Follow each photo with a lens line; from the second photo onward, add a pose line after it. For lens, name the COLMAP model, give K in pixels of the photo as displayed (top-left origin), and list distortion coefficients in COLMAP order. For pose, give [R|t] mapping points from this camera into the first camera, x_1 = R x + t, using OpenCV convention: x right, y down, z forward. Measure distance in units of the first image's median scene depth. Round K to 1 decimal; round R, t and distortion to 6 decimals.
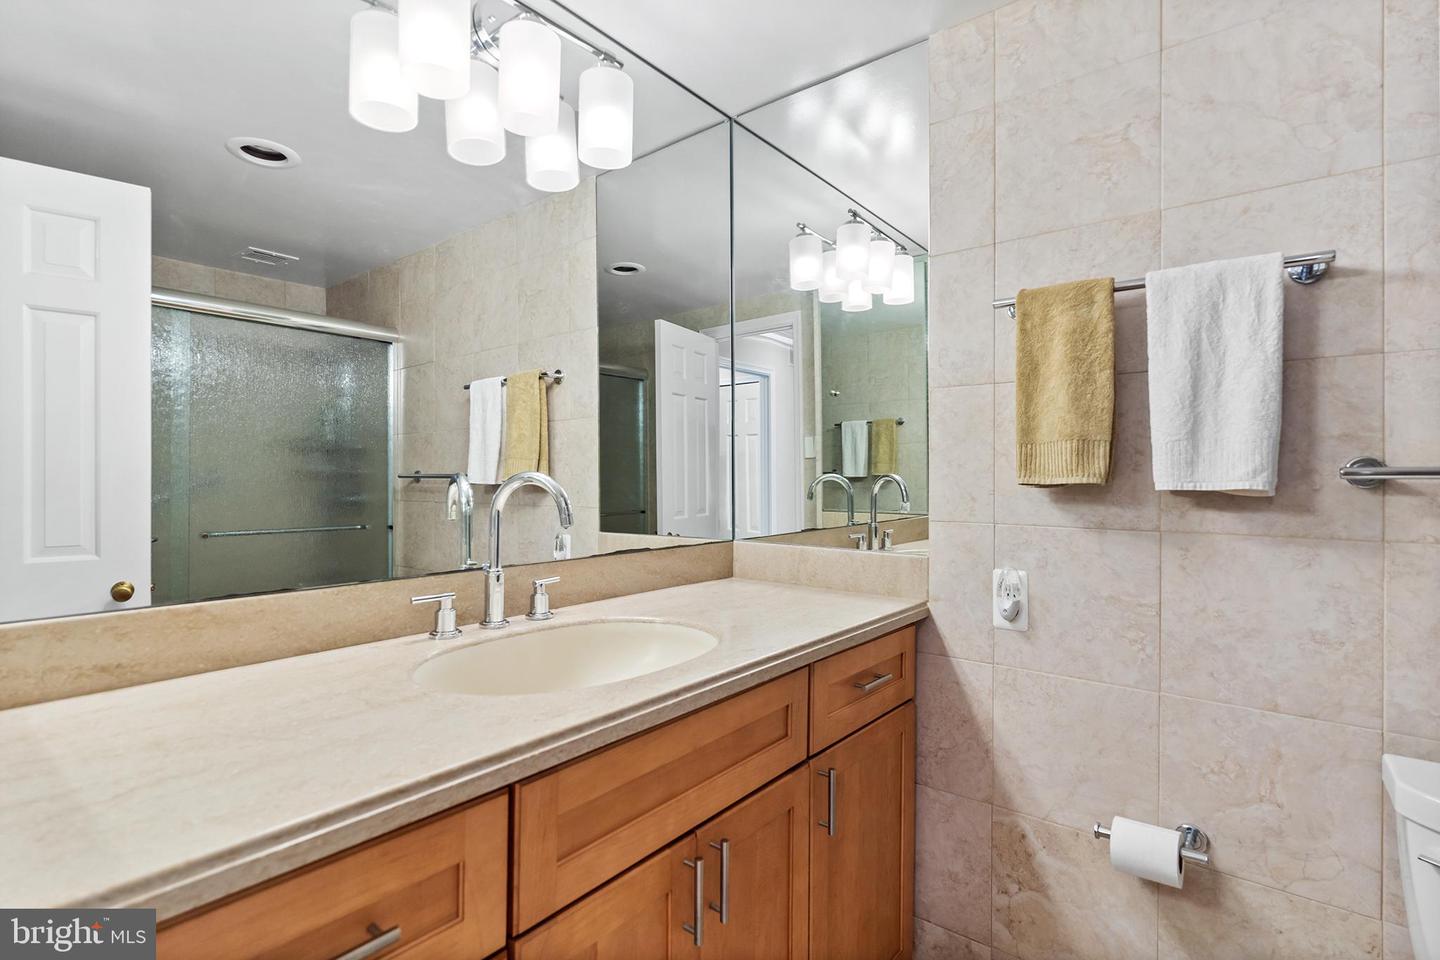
lens RADIAL K [[695.9, 0, 720.1], [0, 695.9, 477.7], [0, 0, 1]] dist [-0.000724, 0.000960]
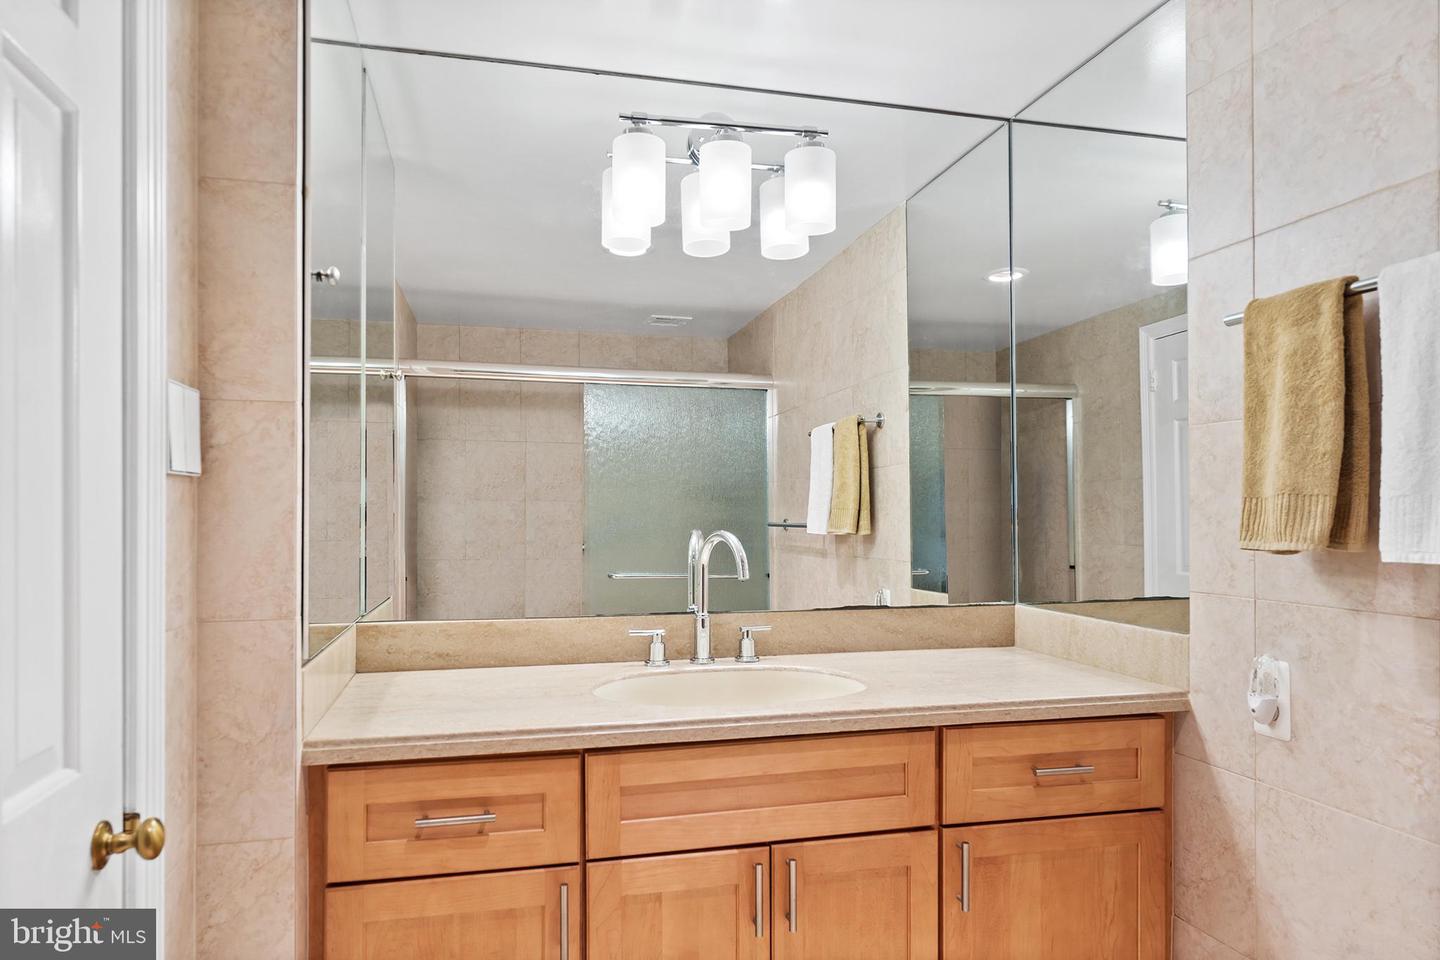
lens RADIAL K [[917.6, 0, 714.4], [0, 917.6, 514.2], [0, 0, 1]] dist [0.004309, 0.002668]
pose [[0.793874, -0.003988, -0.608069, 0.575525], [0.003570, 0.999992, -0.001898, -0.029665], [0.608072, -0.000664, 0.793882, -0.190653]]
